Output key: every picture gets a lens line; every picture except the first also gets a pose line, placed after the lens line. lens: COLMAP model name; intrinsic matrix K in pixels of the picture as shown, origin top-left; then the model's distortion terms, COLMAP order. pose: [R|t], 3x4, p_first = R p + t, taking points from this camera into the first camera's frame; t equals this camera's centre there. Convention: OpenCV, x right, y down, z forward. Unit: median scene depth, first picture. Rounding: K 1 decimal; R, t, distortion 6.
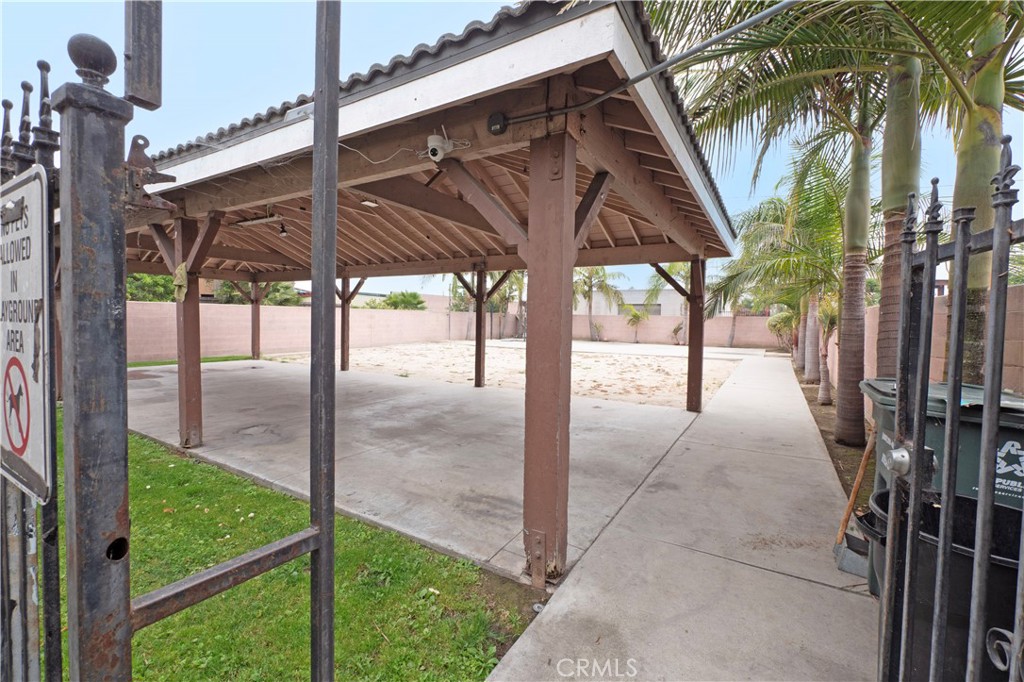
lens RADIAL K [[430.0, 0, 537.0], [0, 430.0, 344.6], [0, 0, 1]] dist [-0.000203, 0.000154]
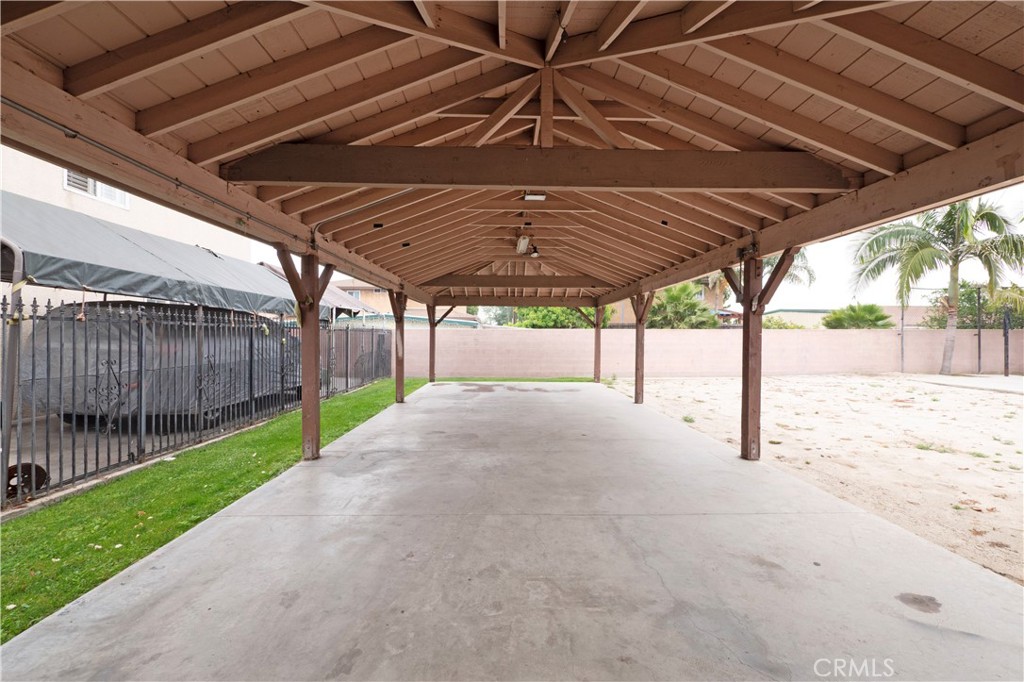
lens RADIAL K [[442.5, 0, 524.3], [0, 442.5, 330.9], [0, 0, 1]] dist [-0.009688, -0.000188]
pose [[0.506558, -0.026571, -0.861797, 0.189803], [-0.045885, 0.997278, -0.057719, -0.020437], [0.860984, 0.068781, 0.503959, 0.363867]]
